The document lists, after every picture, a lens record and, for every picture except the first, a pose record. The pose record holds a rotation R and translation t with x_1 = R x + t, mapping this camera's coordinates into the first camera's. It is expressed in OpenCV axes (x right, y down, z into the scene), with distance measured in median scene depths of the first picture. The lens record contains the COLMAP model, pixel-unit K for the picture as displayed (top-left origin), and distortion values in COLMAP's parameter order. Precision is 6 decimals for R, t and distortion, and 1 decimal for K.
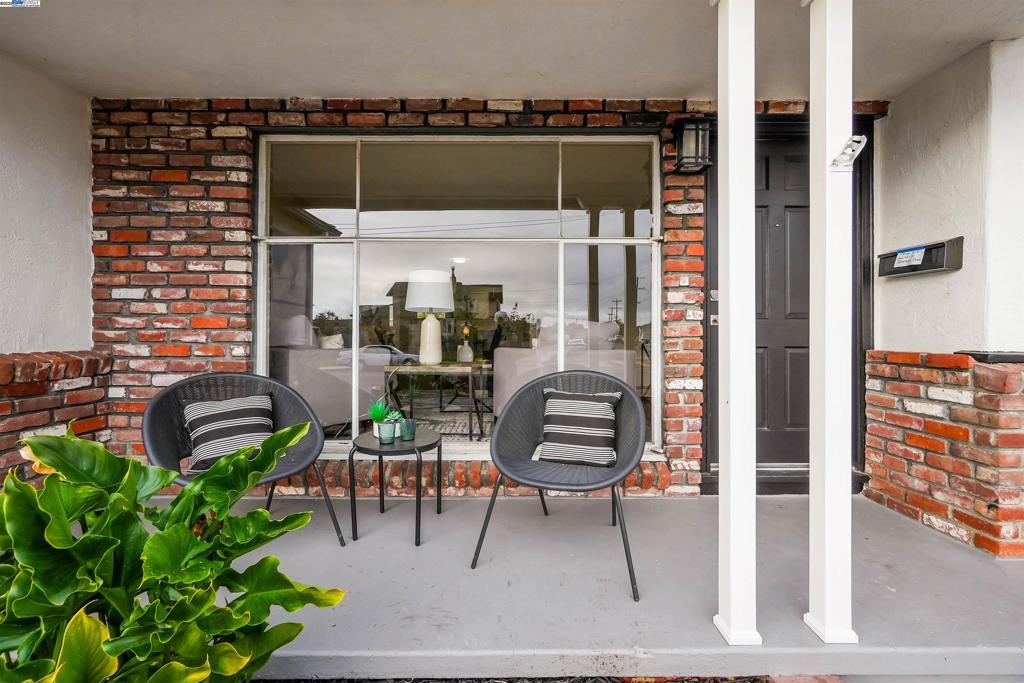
lens RADIAL K [[444.0, 0, 520.8], [0, 444.0, 331.0], [0, 0, 1]] dist [-0.006136, 0.001149]
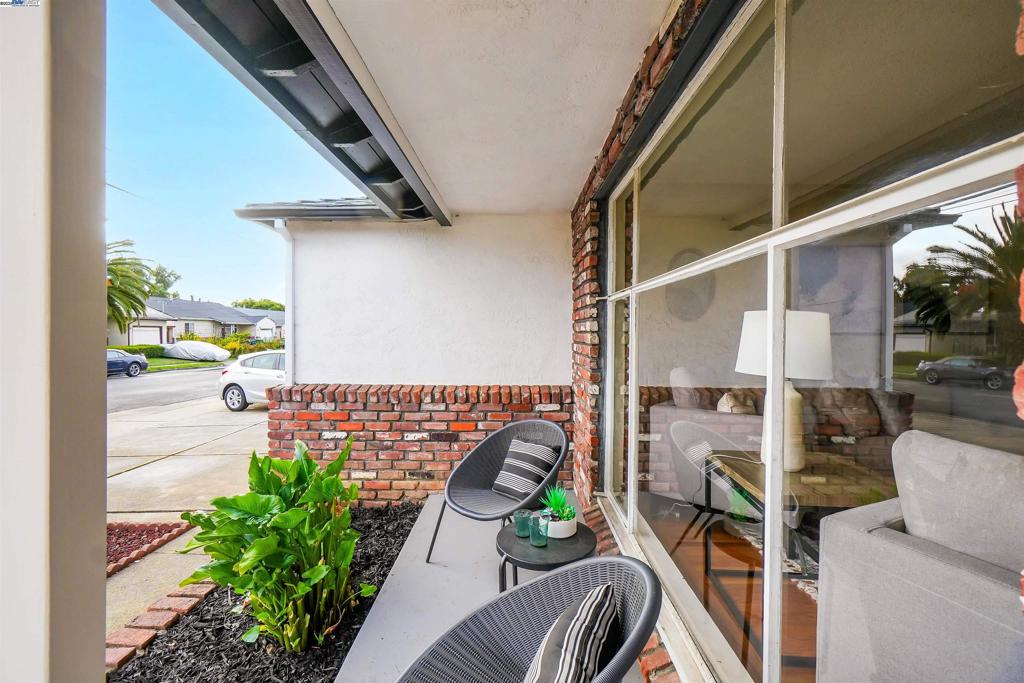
lens RADIAL K [[444.0, 0, 502.1], [0, 444.0, 321.6], [0, 0, 1]] dist [-0.006136, 0.001149]
pose [[-0.020787, -0.022992, -0.999520, 0.496744], [0.007783, 0.999702, -0.023158, -0.132771], [0.999754, -0.008260, -0.020602, 0.793433]]
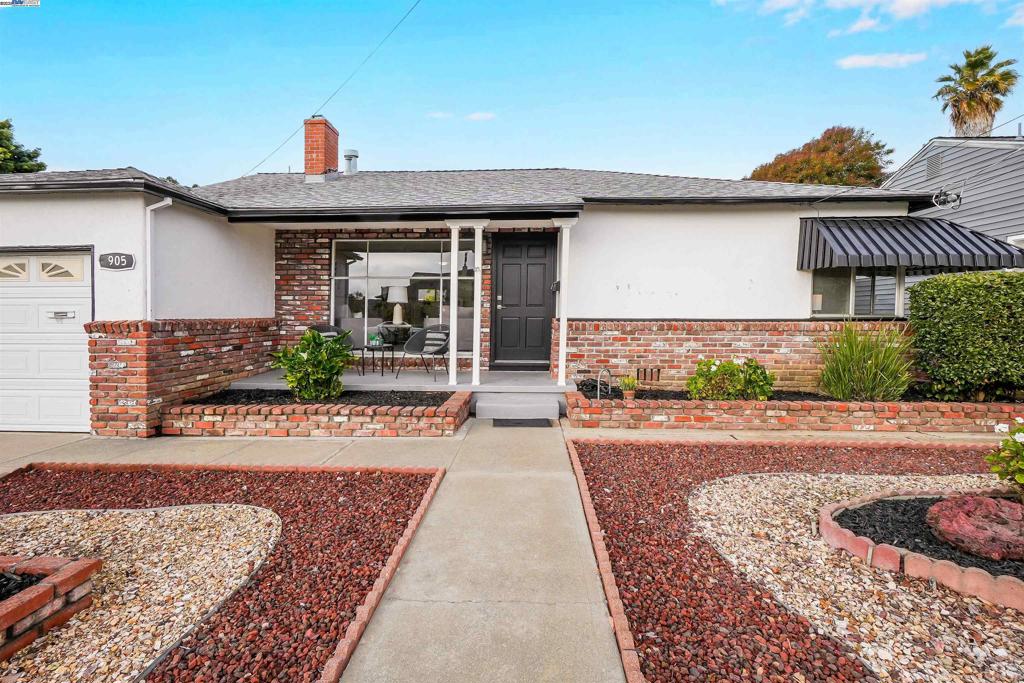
lens RADIAL K [[444.0, 0, 516.8], [0, 444.0, 301.1], [0, 0, 1]] dist [-0.006136, 0.001149]
pose [[0.999496, -0.000142, -0.031738, 0.678364], [-0.000523, 0.999781, -0.020934, -0.004305], [0.031734, 0.020940, 0.999277, -1.797887]]
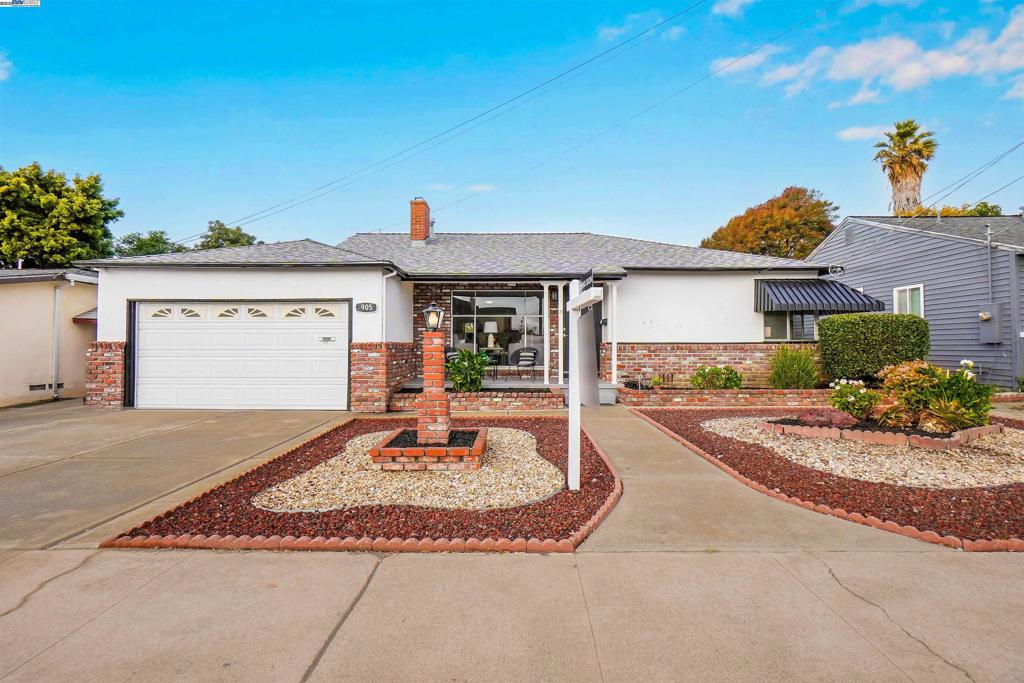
lens RADIAL K [[444.0, 0, 532.4], [0, 444.0, 284.5], [0, 0, 1]] dist [-0.006136, 0.001149]
pose [[0.999514, 0.002153, 0.031083, 0.031115], [0.001952, 0.991325, -0.131418, 0.048309], [-0.031096, 0.131415, 0.990840, -3.237976]]
